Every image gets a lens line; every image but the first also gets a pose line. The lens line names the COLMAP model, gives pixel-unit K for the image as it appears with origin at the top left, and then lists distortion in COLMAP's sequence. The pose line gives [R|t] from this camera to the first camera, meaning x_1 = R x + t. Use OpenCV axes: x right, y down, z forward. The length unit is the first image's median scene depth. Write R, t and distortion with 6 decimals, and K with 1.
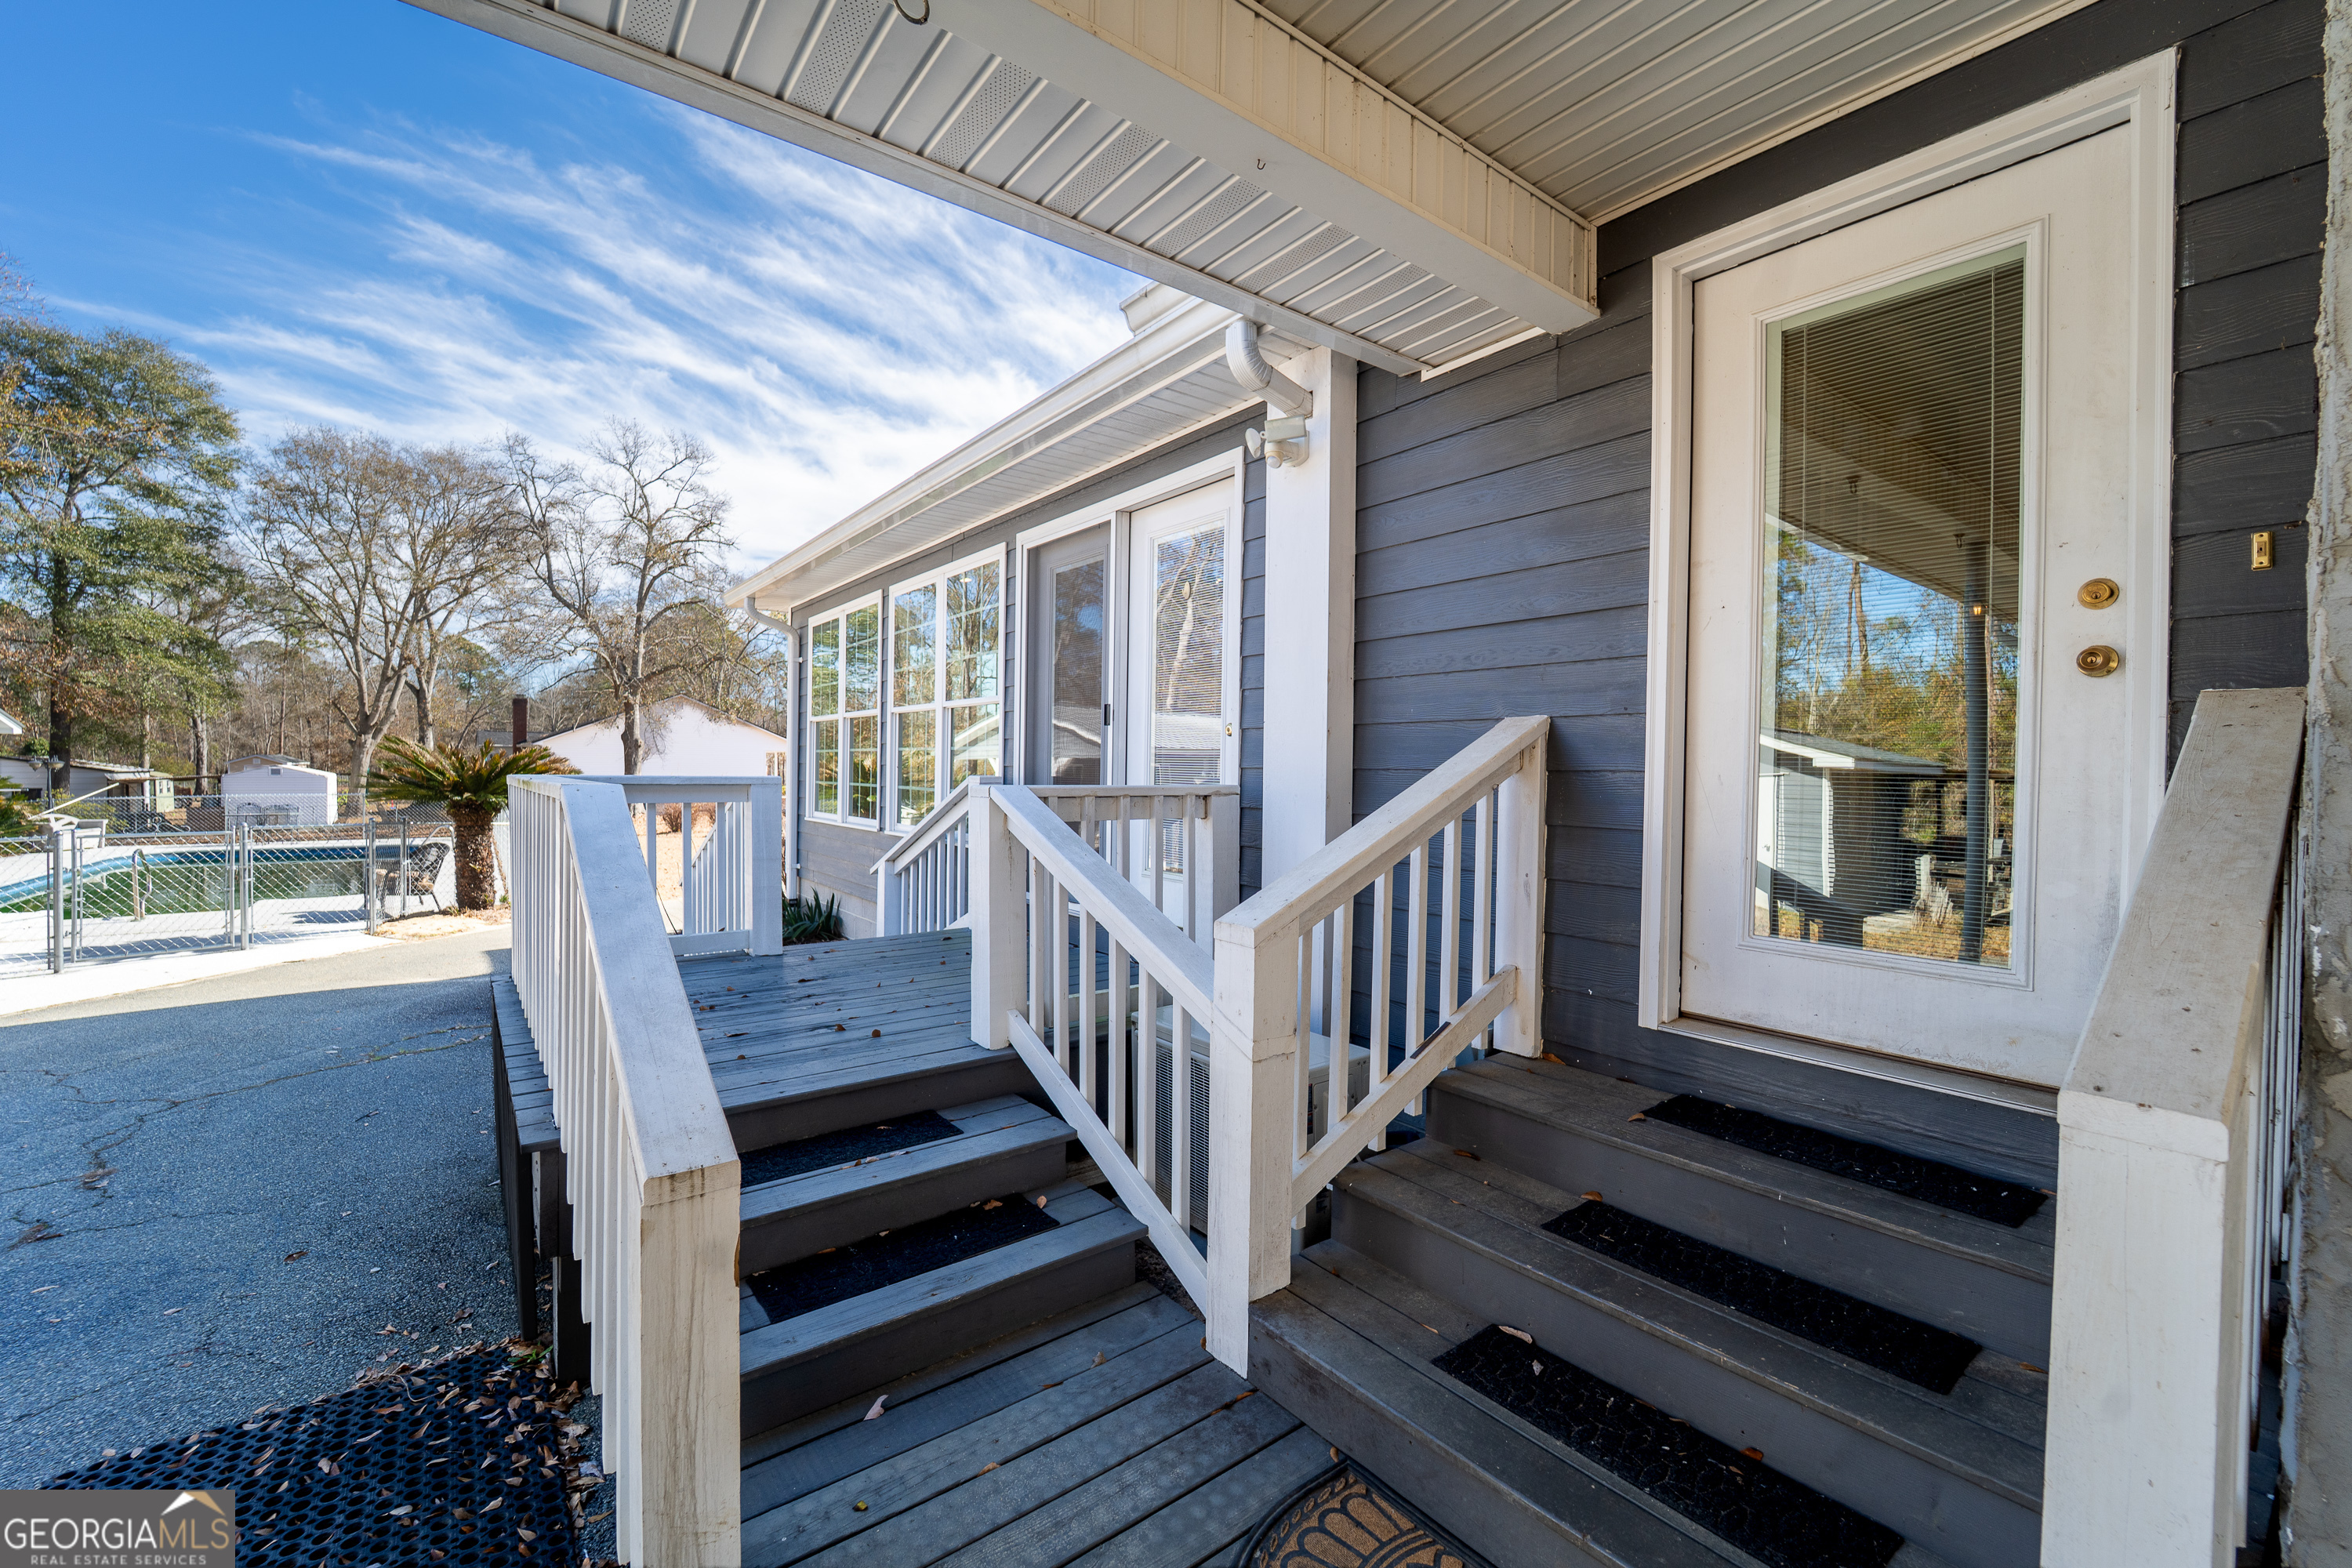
lens RADIAL K [[945.2, 0, 1182.6], [0, 945.2, 776.2], [0, 0, 1]] dist [-0.004880, -0.000141]
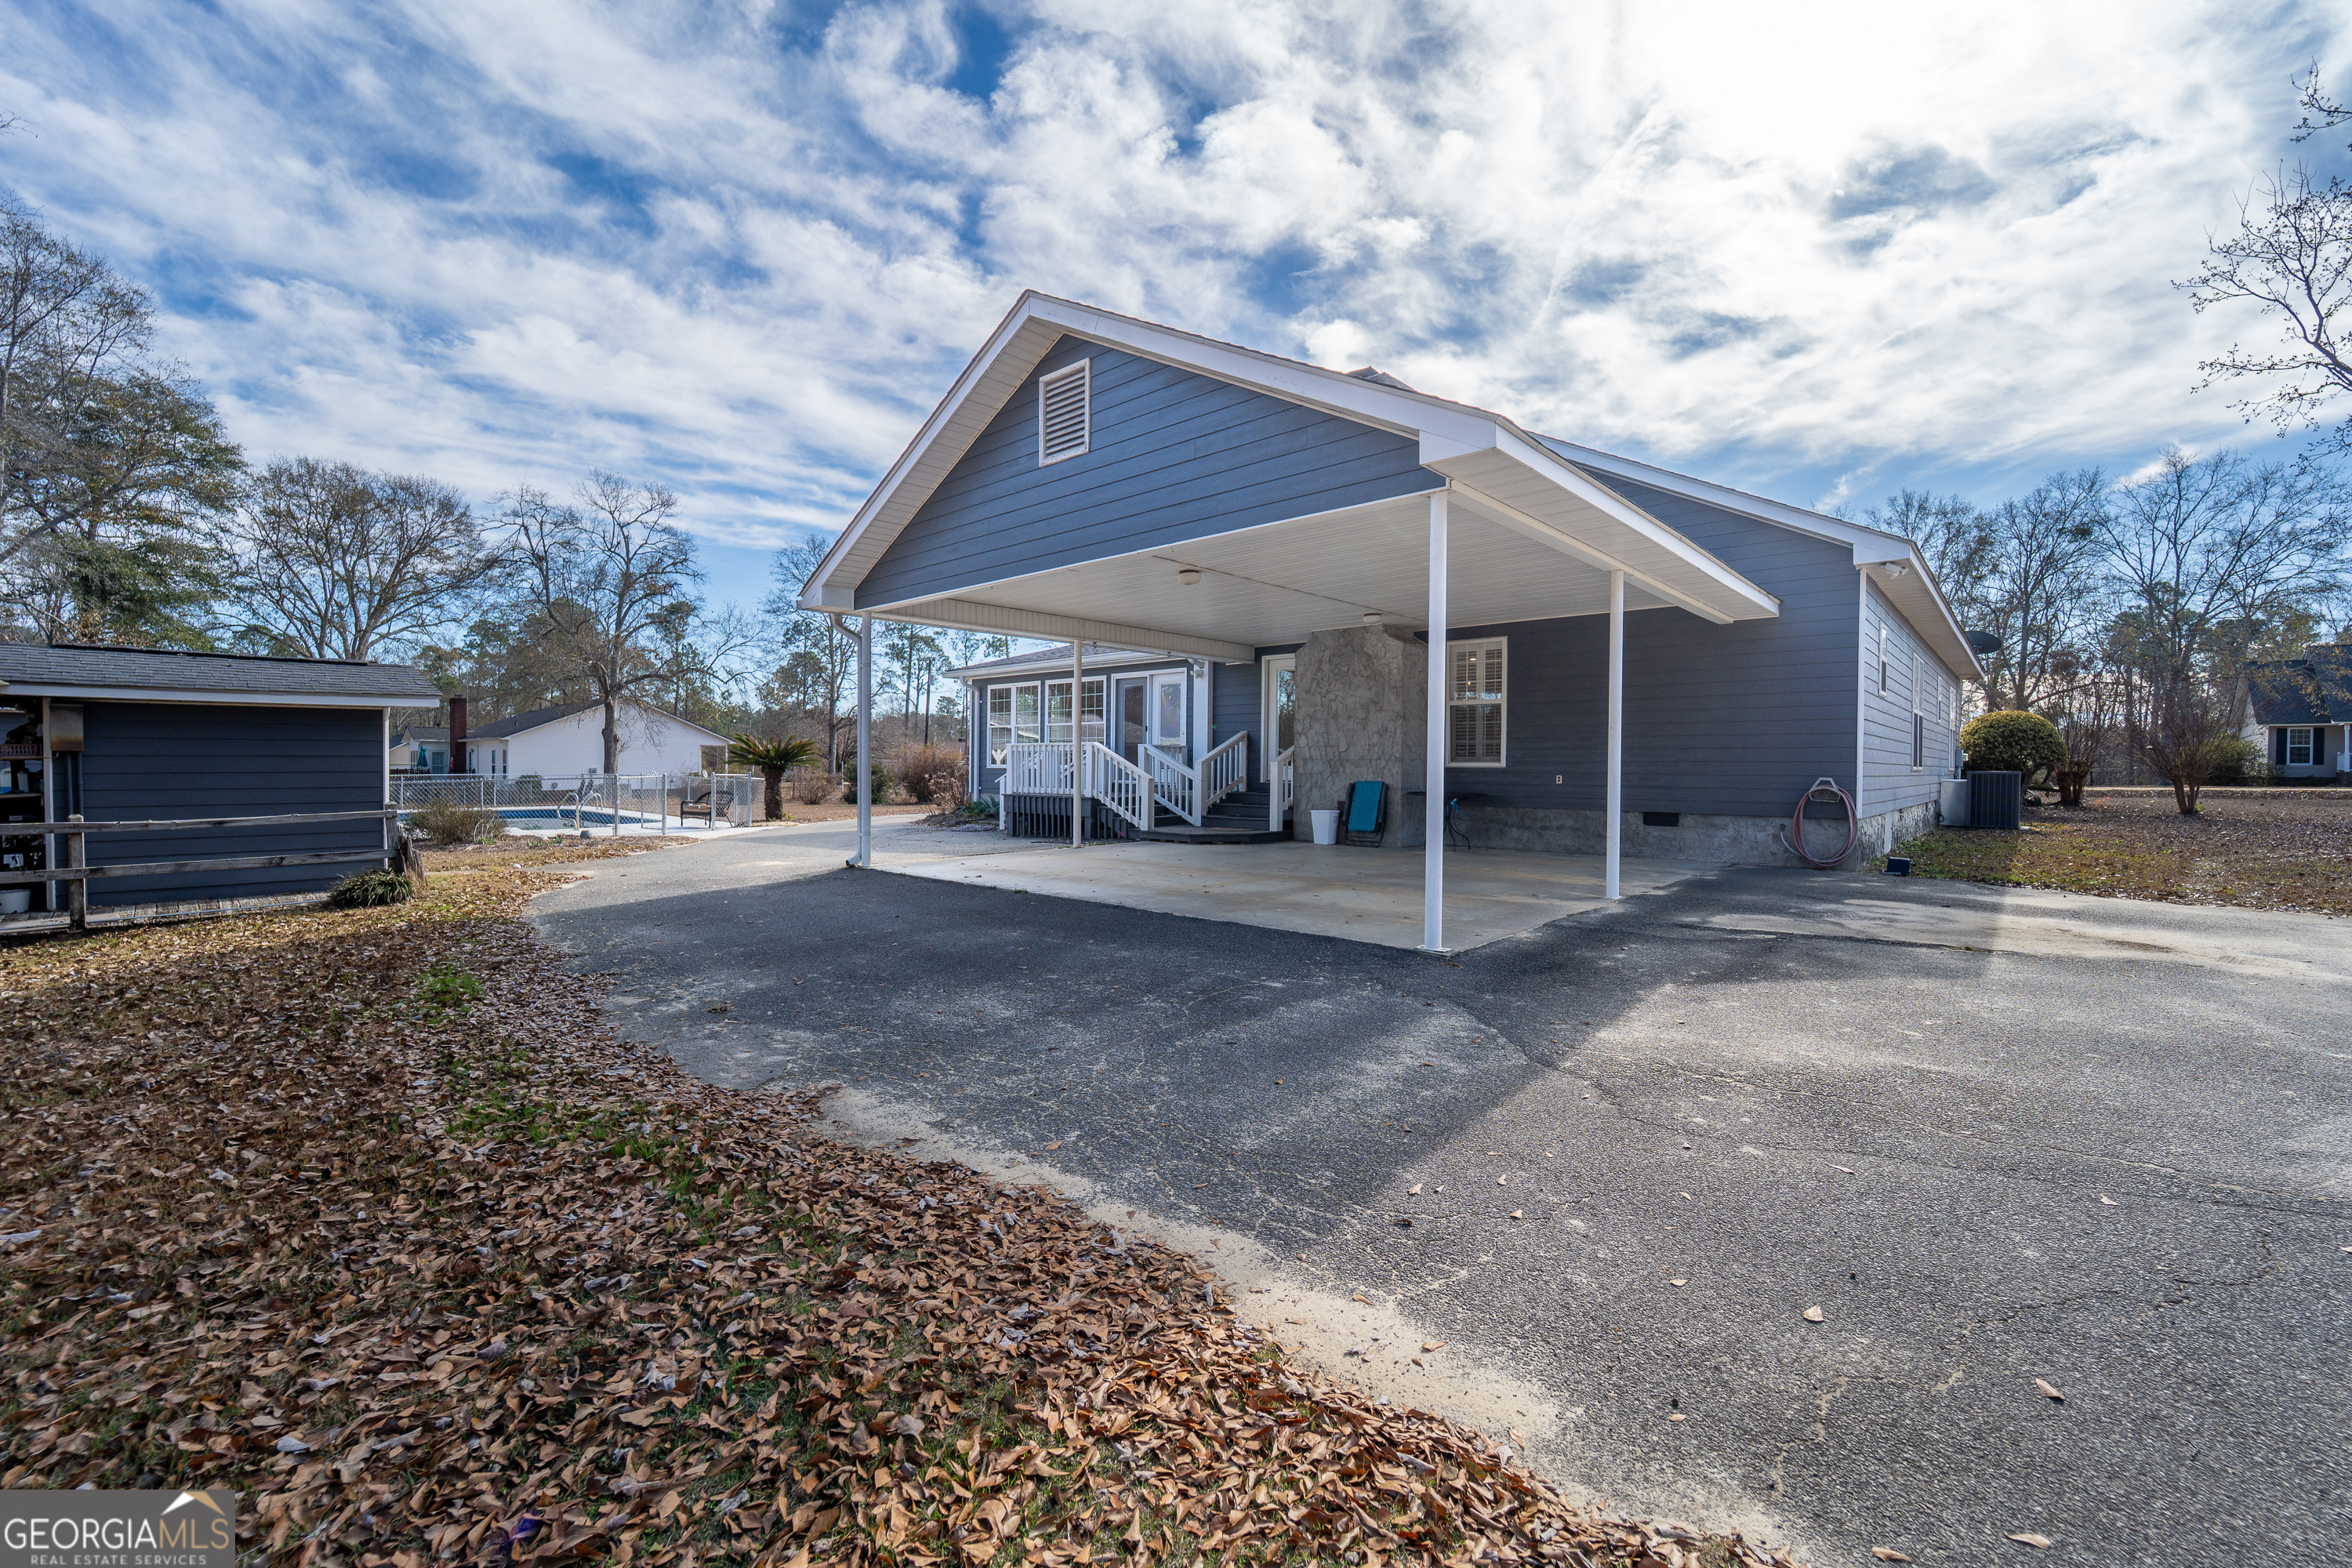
lens RADIAL K [[945.2, 0, 1182.6], [0, 945.2, 776.2], [0, 0, 1]] dist [-0.004880, -0.000141]
pose [[0.984832, 0.001760, 0.173503, -0.737594], [-0.001437, 0.999997, -0.001989, 0.167232], [-0.173506, 0.001709, 0.984831, -3.414992]]
